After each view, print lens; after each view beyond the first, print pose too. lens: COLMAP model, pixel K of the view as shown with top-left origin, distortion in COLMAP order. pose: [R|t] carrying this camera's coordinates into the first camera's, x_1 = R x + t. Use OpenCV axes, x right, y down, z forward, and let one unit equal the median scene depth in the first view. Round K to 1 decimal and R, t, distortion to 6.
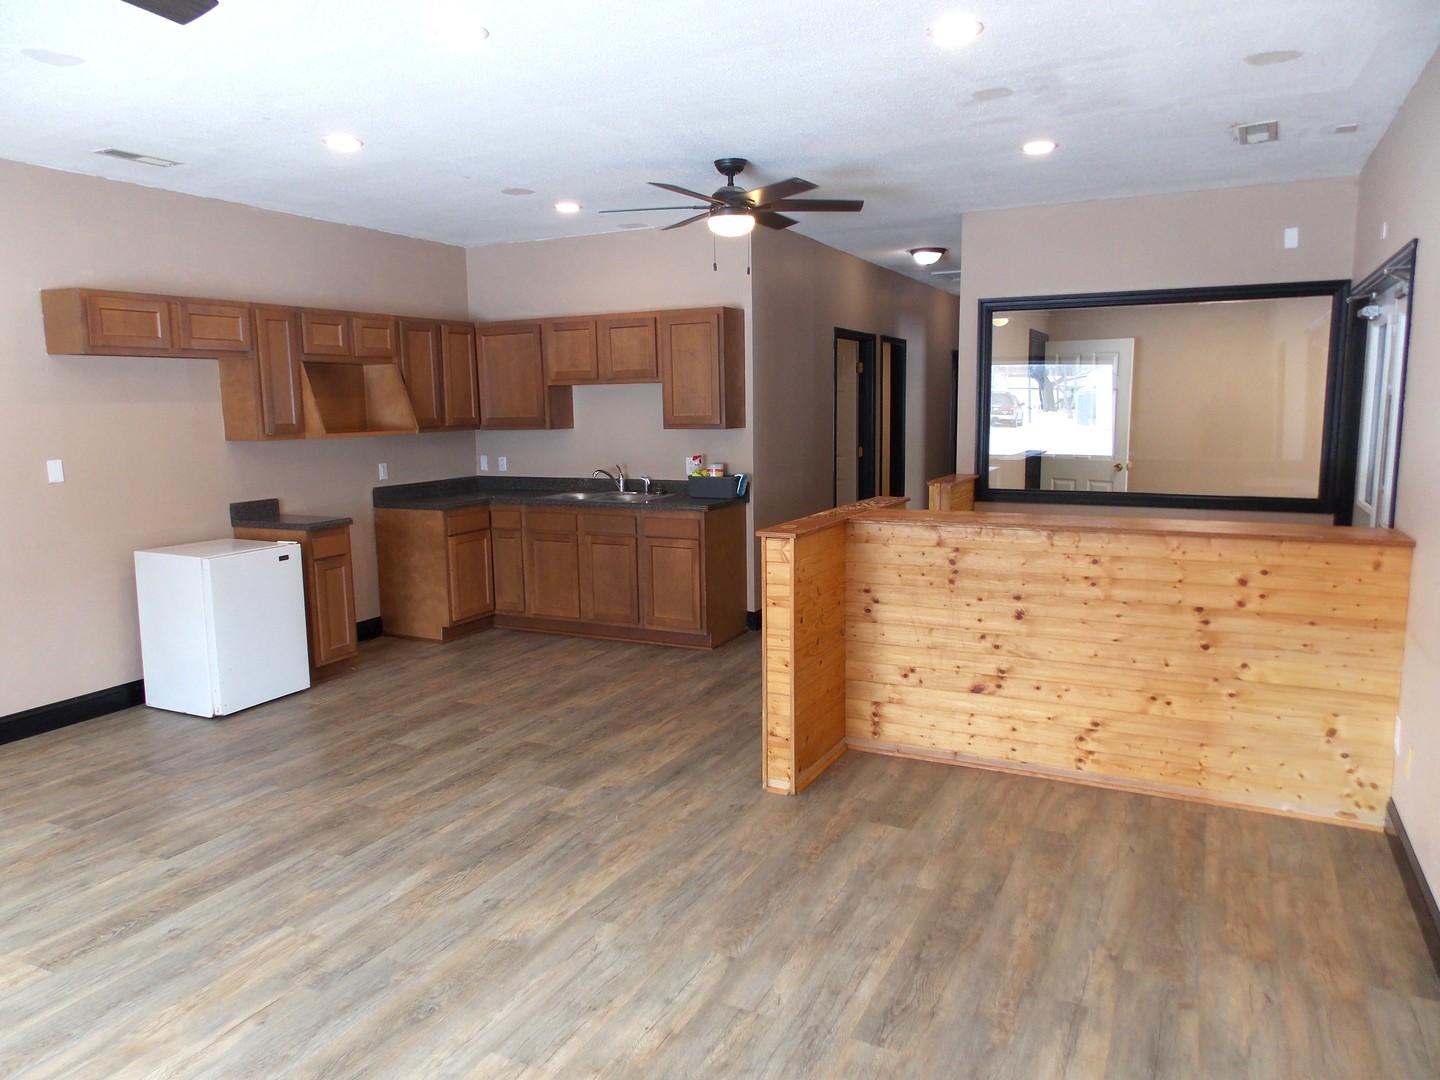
lens RADIAL K [[958.7, 0, 720.0], [0, 958.7, 540.0], [0, 0, 1]] dist [0.010605, -0.002566]
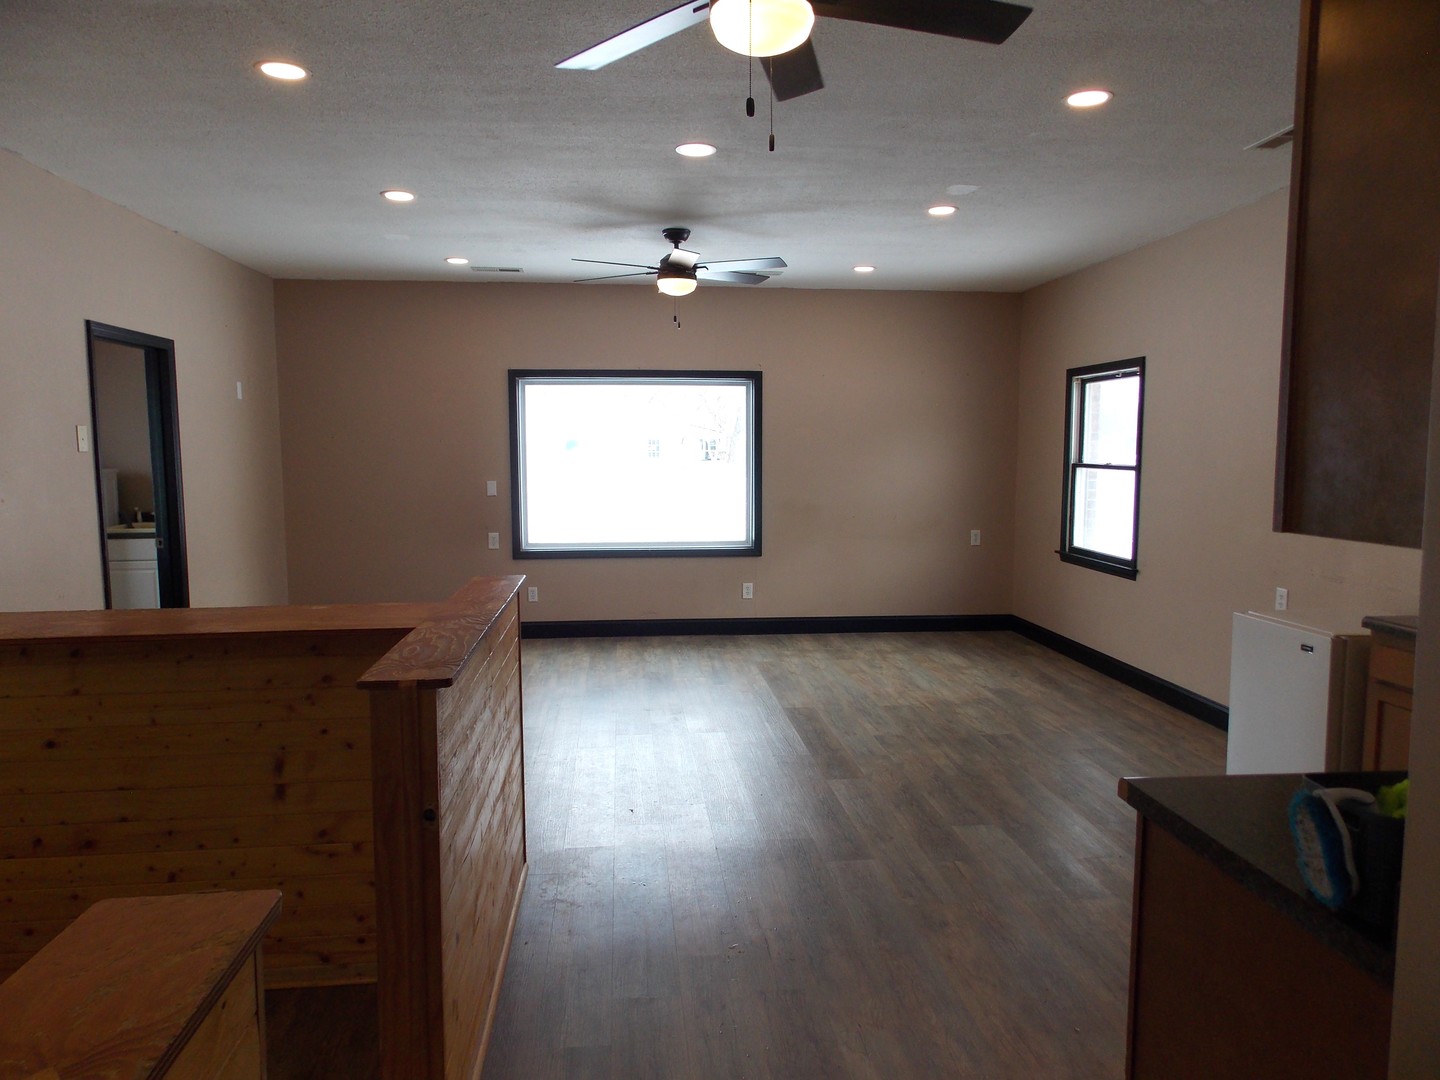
lens RADIAL K [[973.1, 0, 720.0], [0, 973.1, 540.0], [0, 0, 1]] dist [0.013953, 0.001496]
pose [[-0.831840, 0.072262, -0.550291, 0.295627], [-0.069807, 0.969992, 0.232899, -0.204208], [0.550608, 0.232149, -0.801834, 1.400956]]
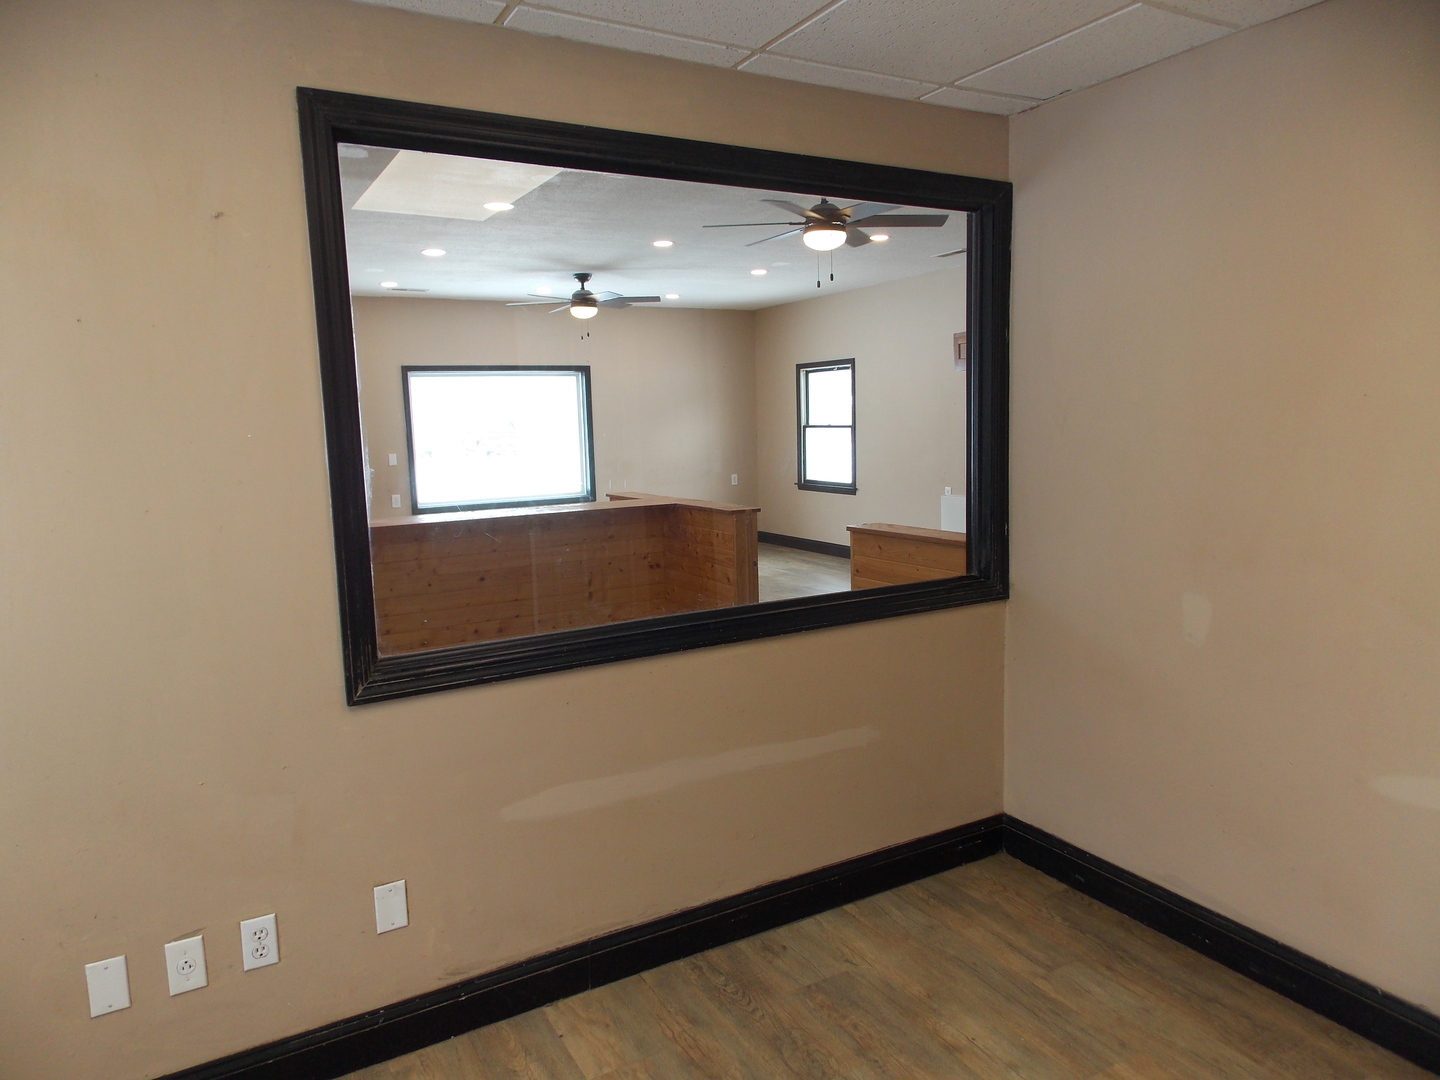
lens RADIAL K [[958.7, 0, 720.0], [0, 958.7, 540.0], [0, 0, 1]] dist [0.010605, -0.002566]
pose [[-0.541941, 0.142949, -0.828170, 1.016761], [-0.090086, 0.969869, 0.226358, -0.238992], [0.835574, 0.197279, -0.512734, 1.517835]]
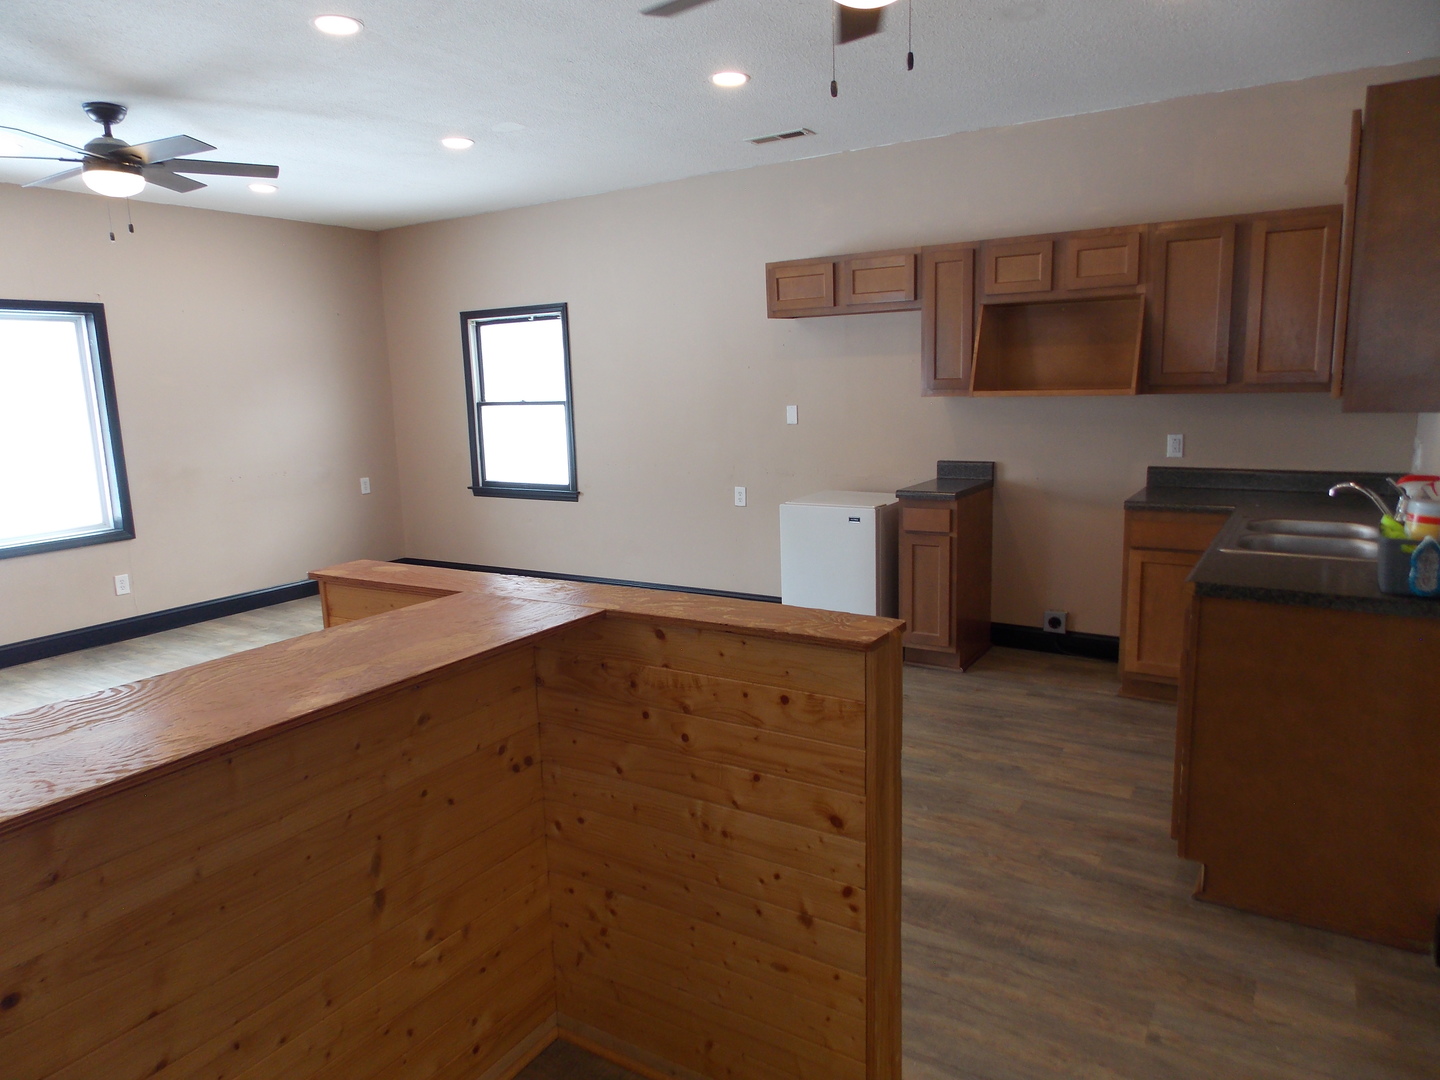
lens RADIAL K [[958.7, 0, 720.0], [0, 958.7, 540.0], [0, 0, 1]] dist [0.010605, -0.002566]
pose [[-0.082195, 0.190628, -0.978215, 0.537830], [-0.115522, 0.973098, 0.199338, -0.147289], [0.989898, 0.129390, -0.057962, 0.988047]]
